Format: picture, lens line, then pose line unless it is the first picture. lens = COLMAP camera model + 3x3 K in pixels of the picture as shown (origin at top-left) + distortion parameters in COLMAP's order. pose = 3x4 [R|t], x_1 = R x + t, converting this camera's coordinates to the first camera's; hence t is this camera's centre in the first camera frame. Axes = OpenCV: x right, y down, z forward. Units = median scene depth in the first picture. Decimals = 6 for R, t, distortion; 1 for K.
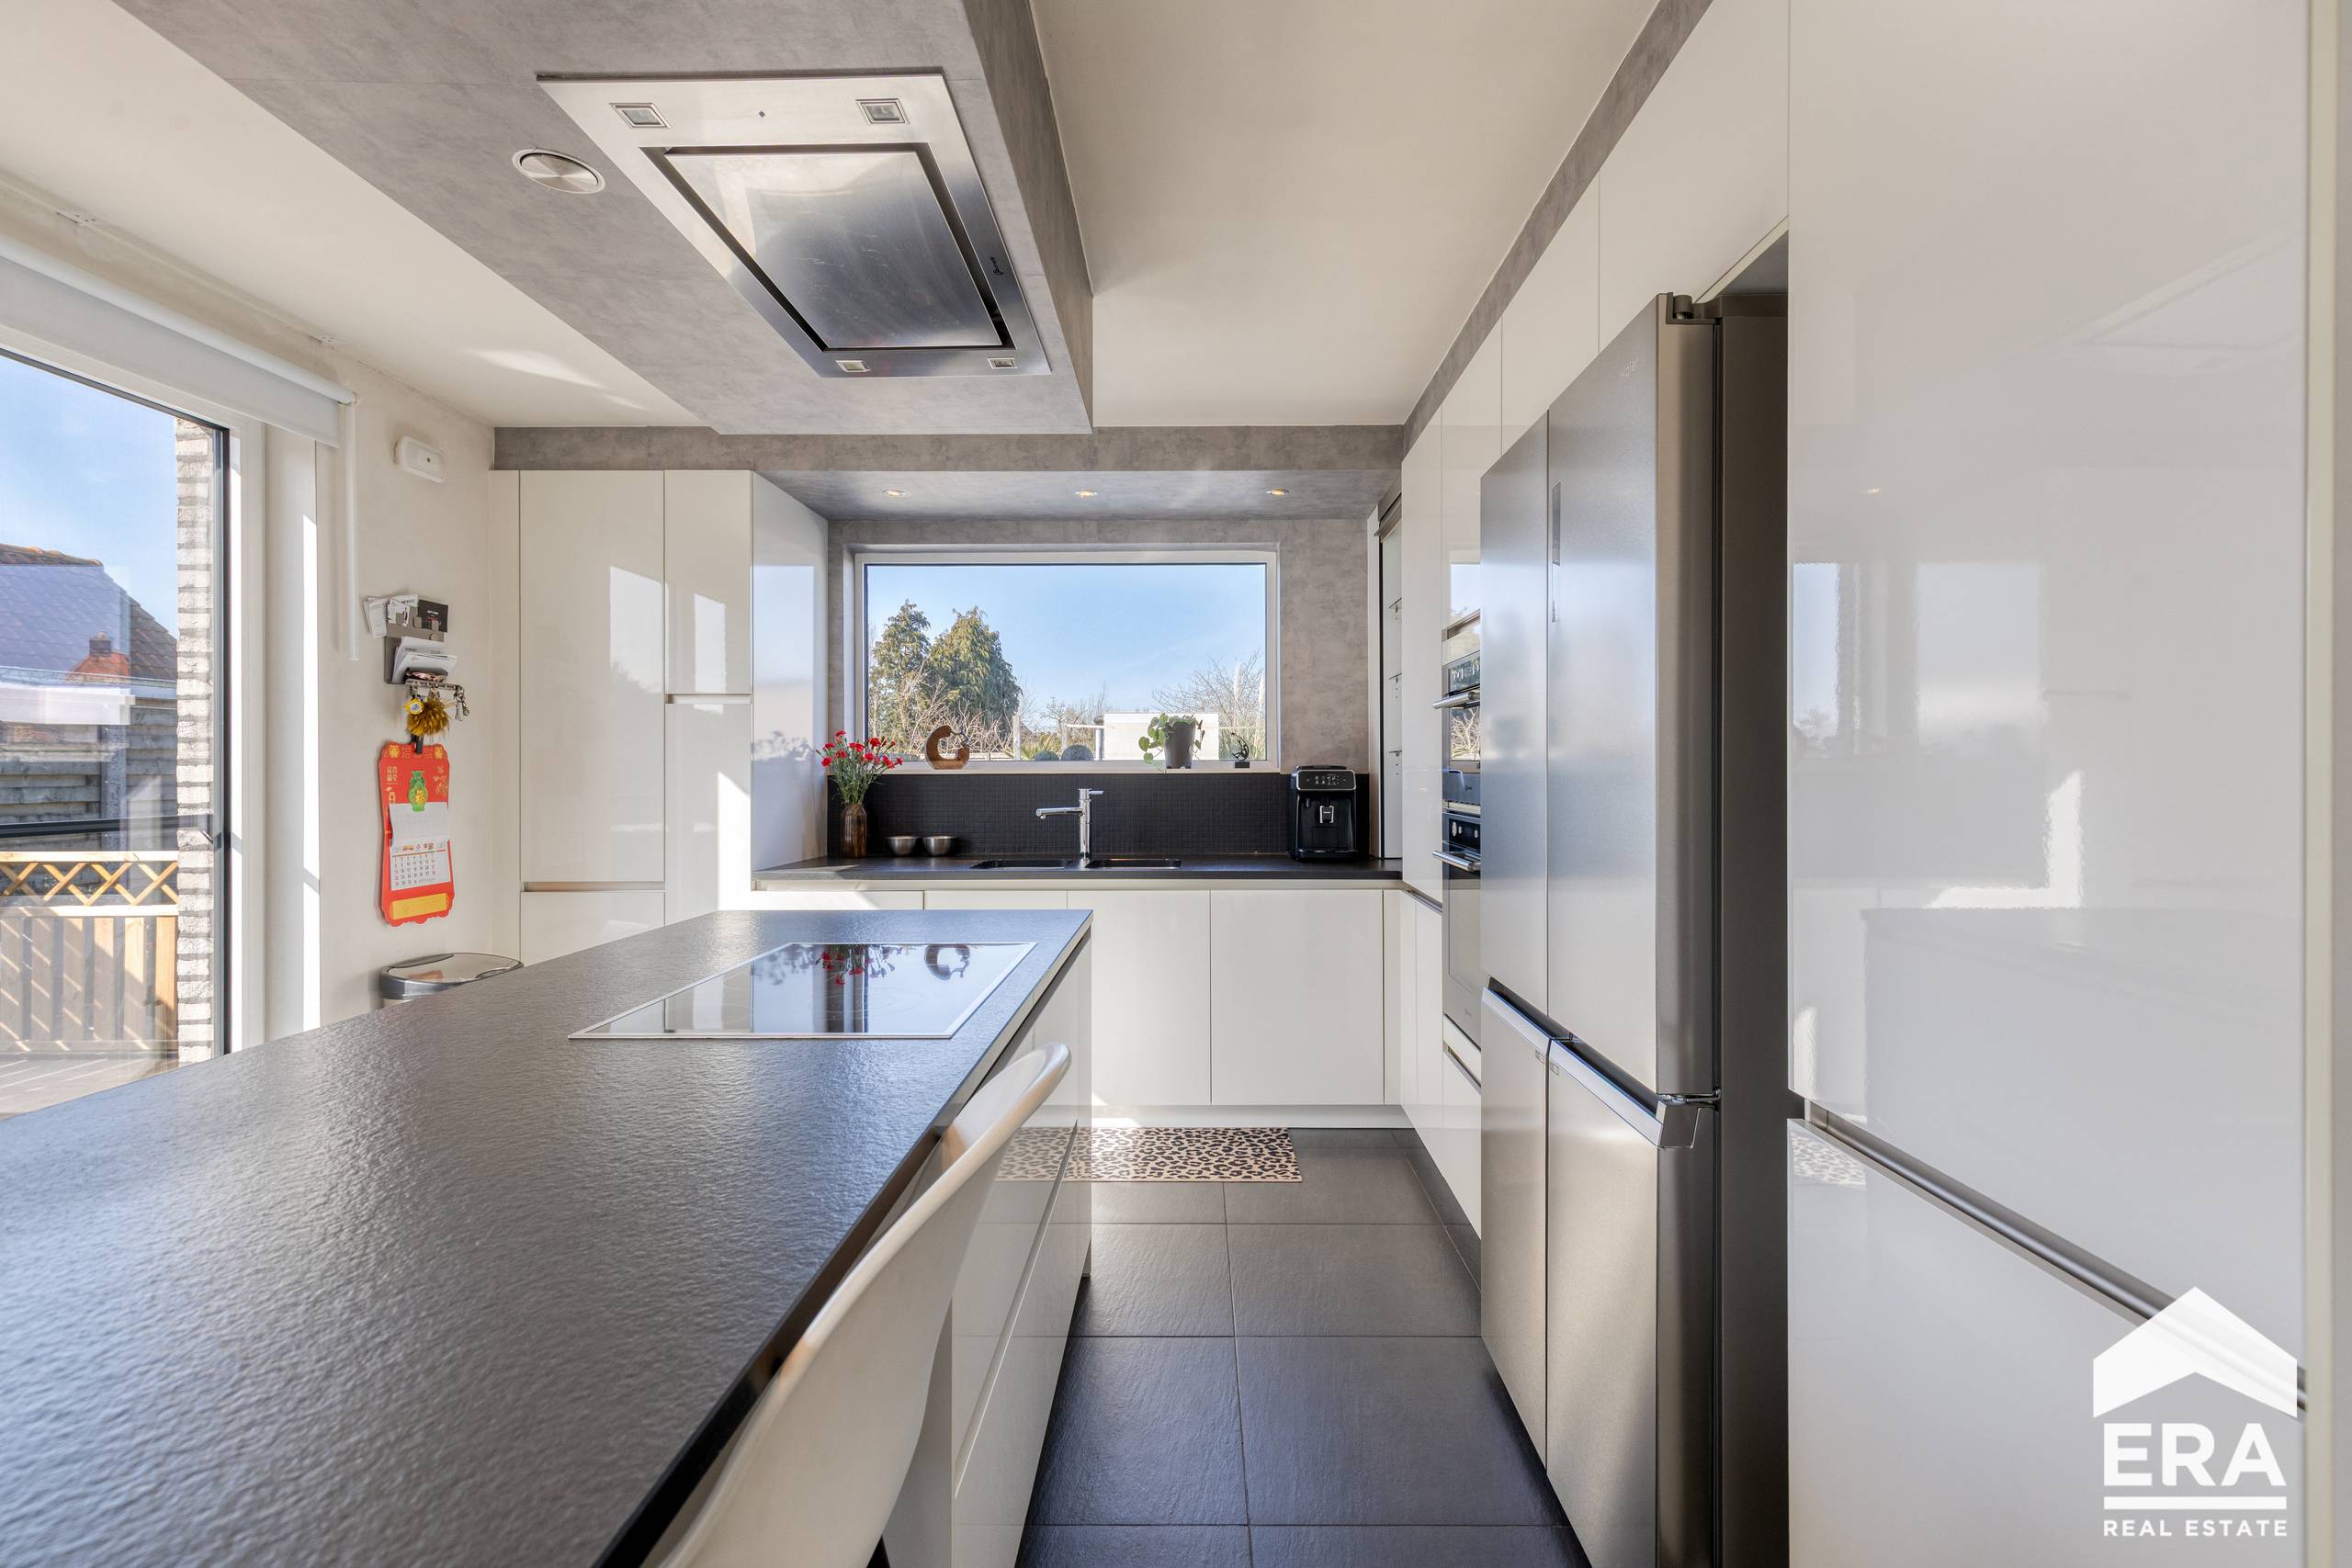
lens RADIAL K [[1068.8, 0, 1188.8], [0, 1068.8, 766.8], [0, 0, 1]] dist [0.009948, 0.000117]
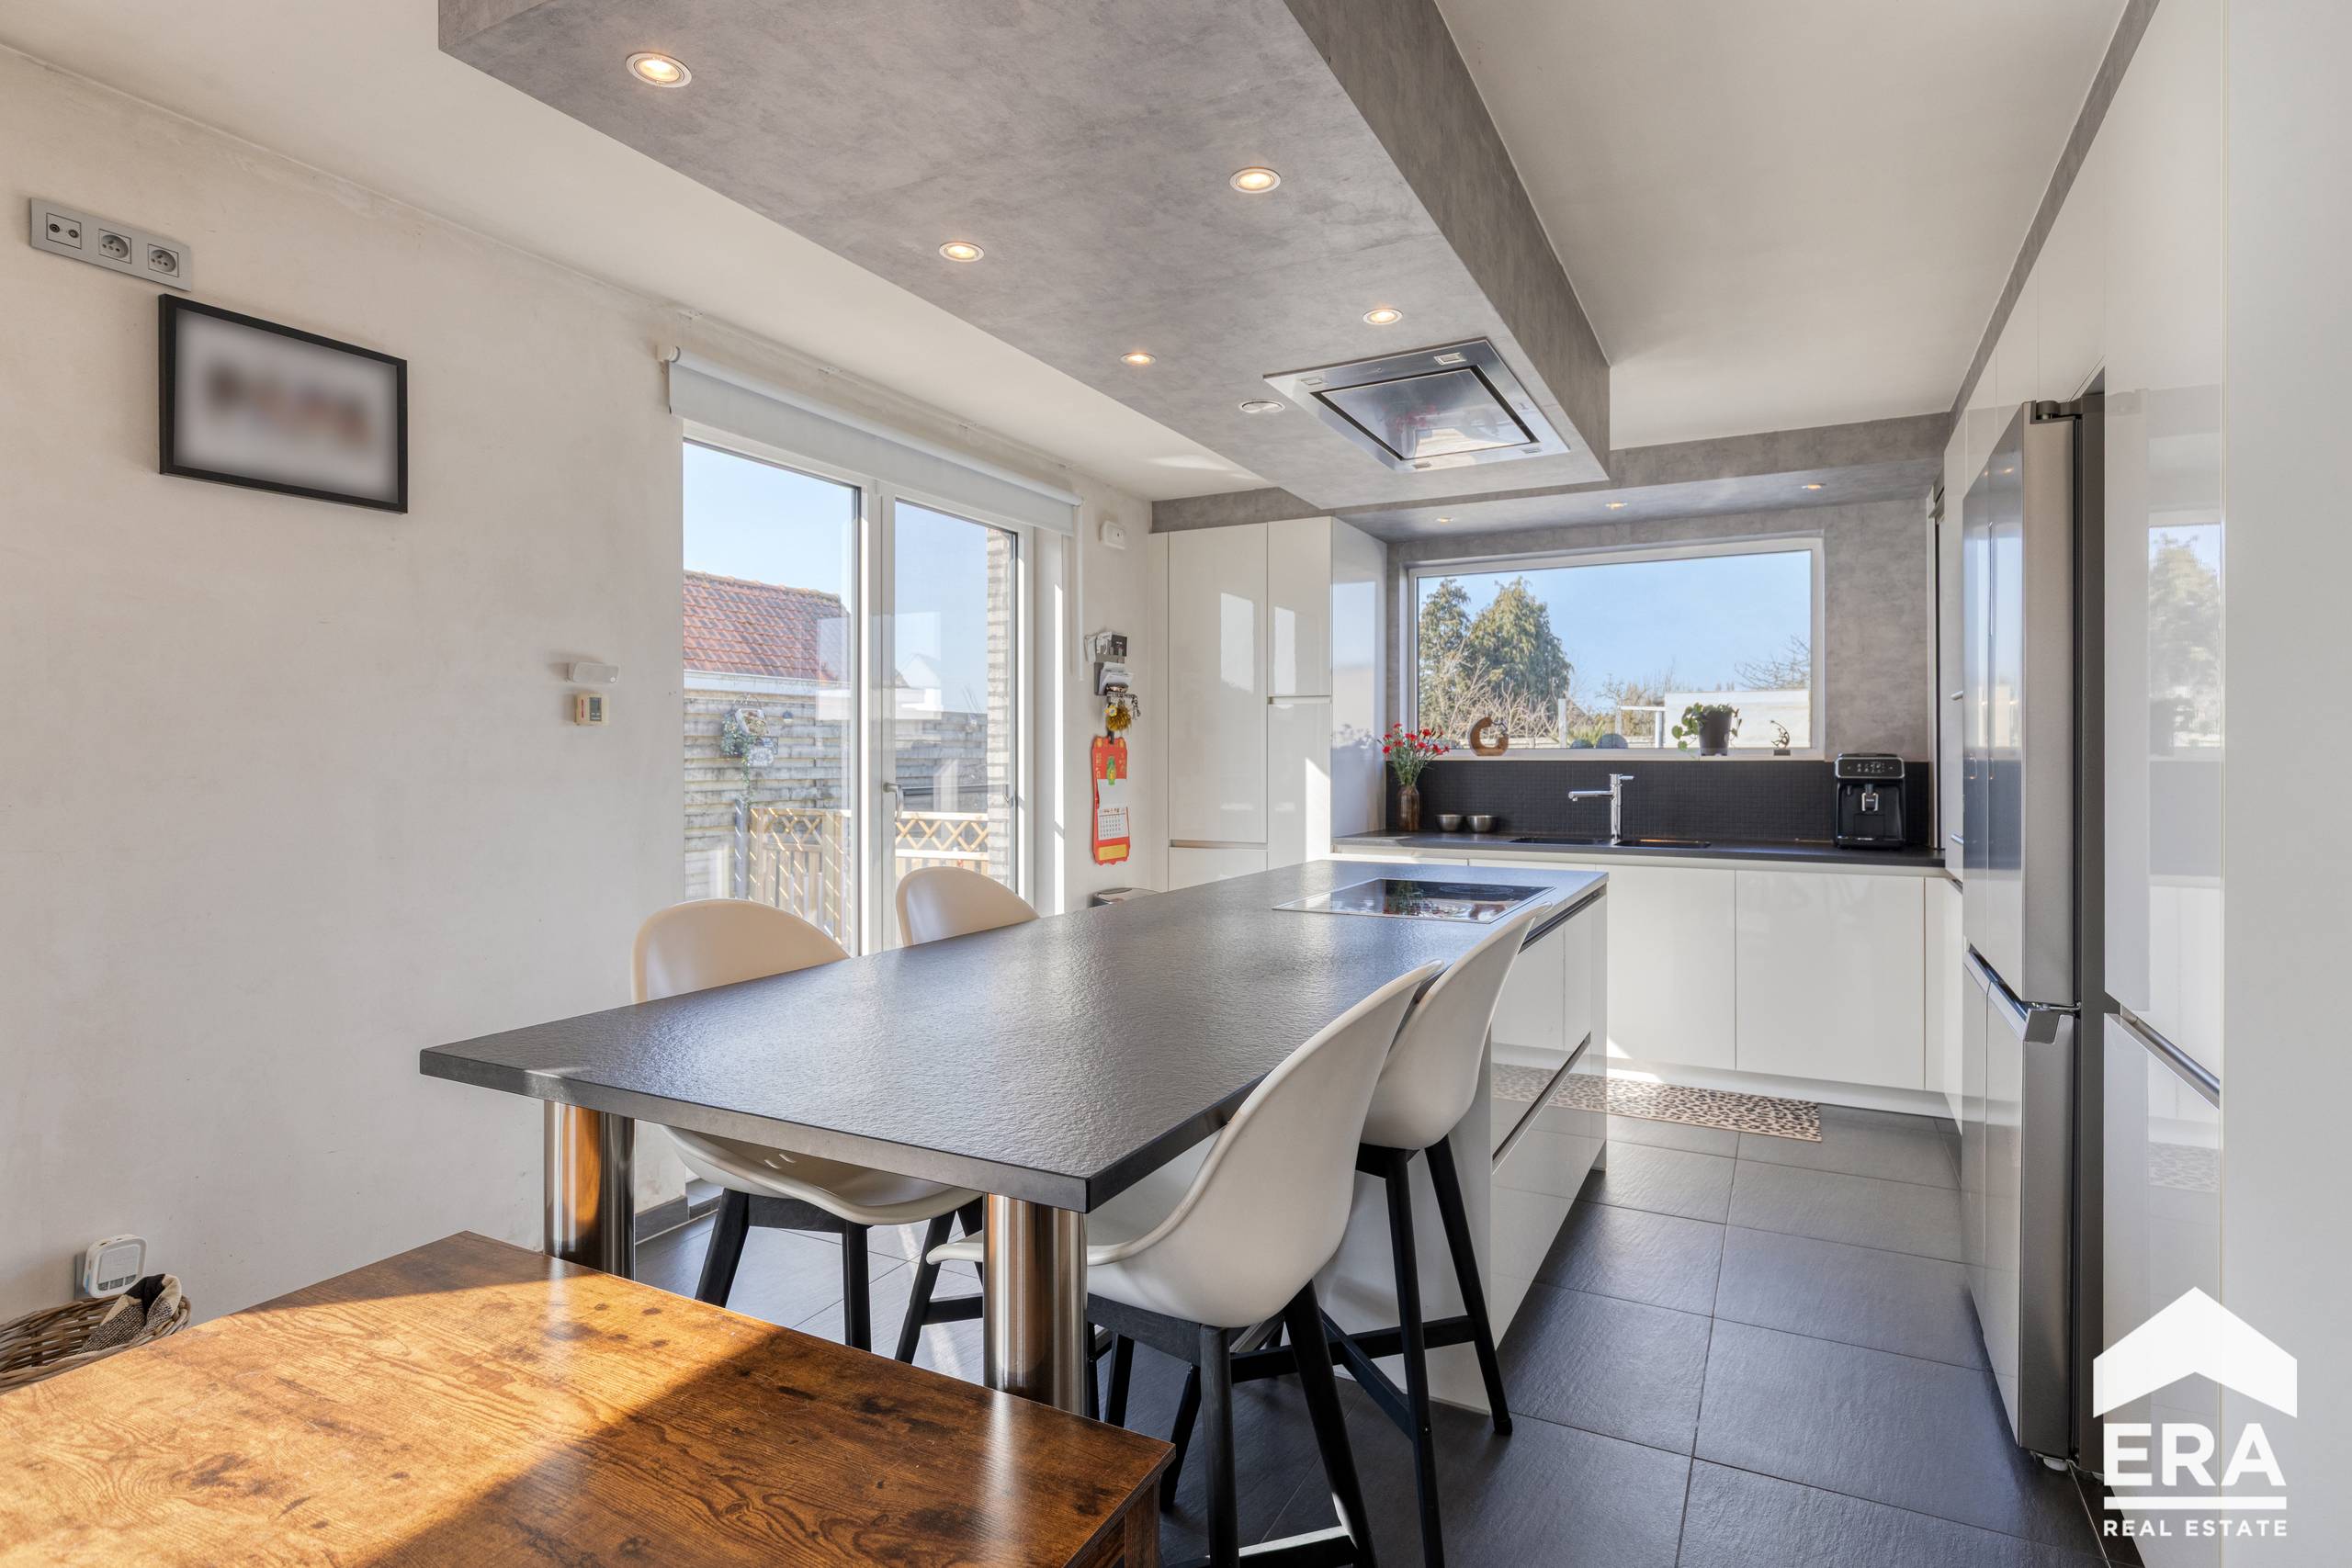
lens RADIAL K [[1178.8, 0, 1195.1], [0, 1178.8, 753.0], [0, 0, 1]] dist [0.003089, -0.000334]
pose [[0.893229, 0.001556, -0.449599, 0.067353], [-0.001385, 0.999999, 0.000709, -0.001547], [0.449599, -0.000011, 0.893230, -0.295791]]
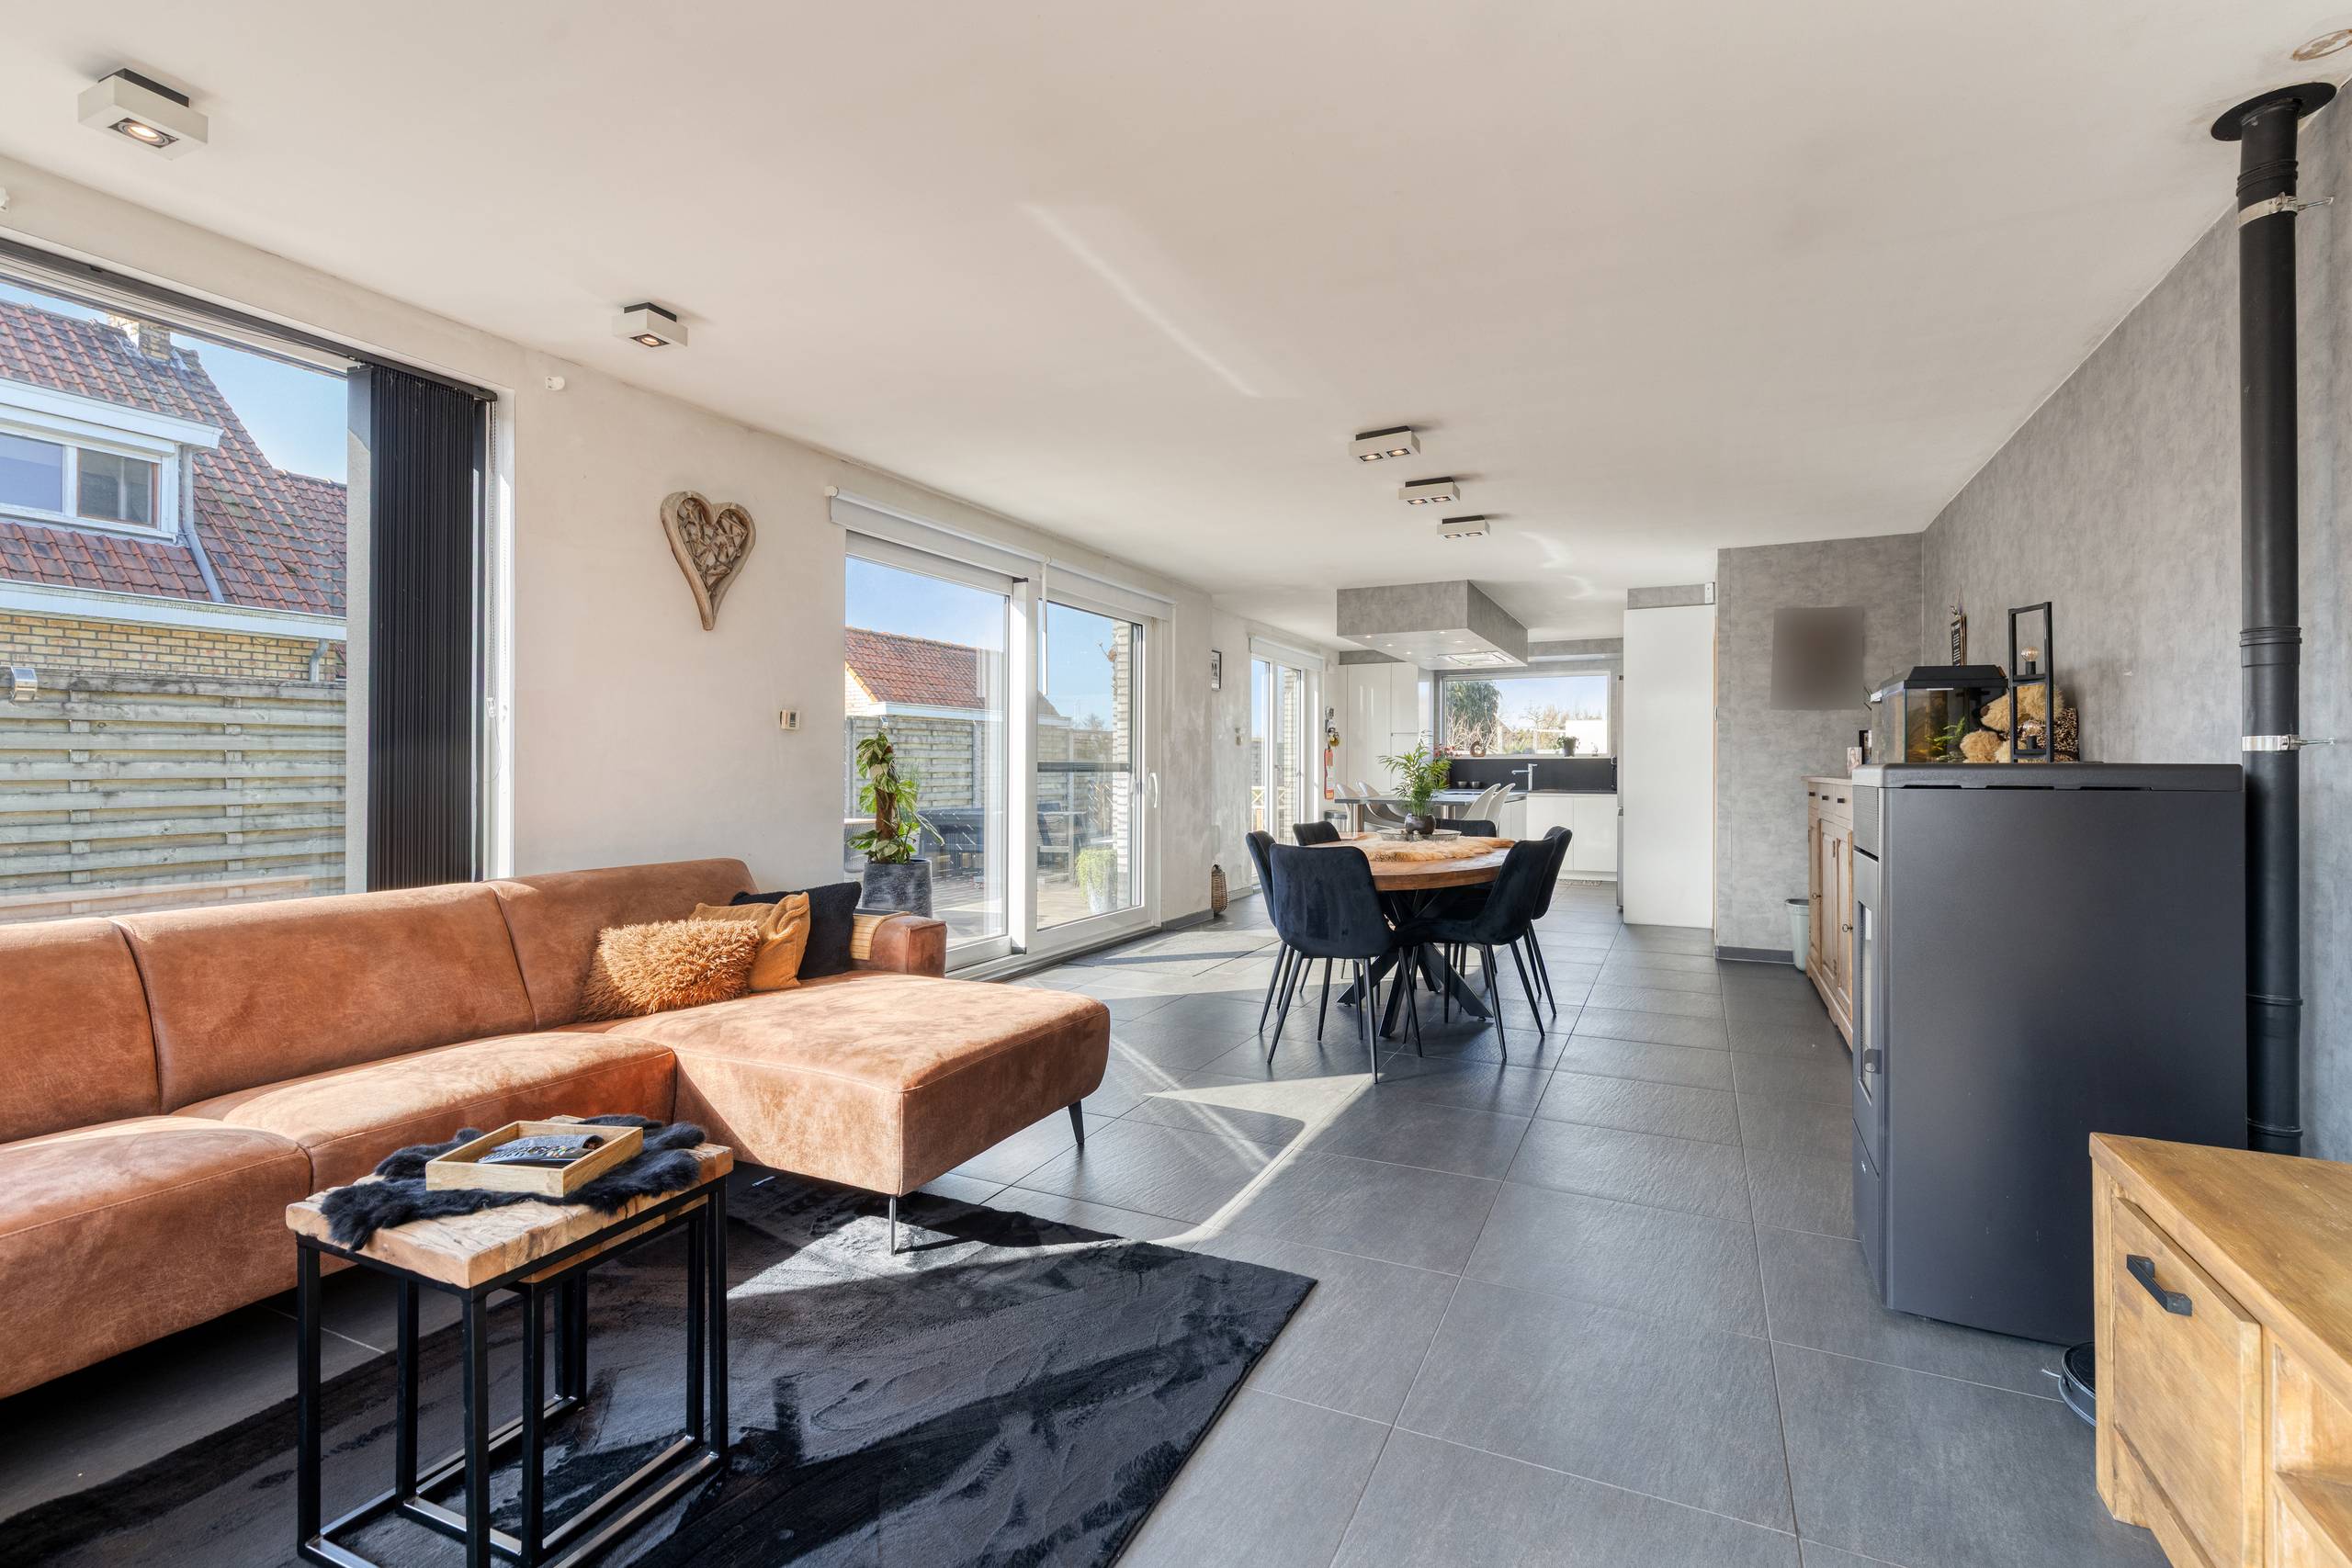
lens RADIAL K [[1068.8, 0, 1187.7], [0, 1068.8, 767.4], [0, 0, 1]] dist [0.009948, 0.000117]
pose [[0.905426, 0.002843, -0.424494, 0.308759], [-0.001544, 0.999993, 0.003403, 0.024240], [0.424501, -0.002426, 0.905424, -2.108056]]
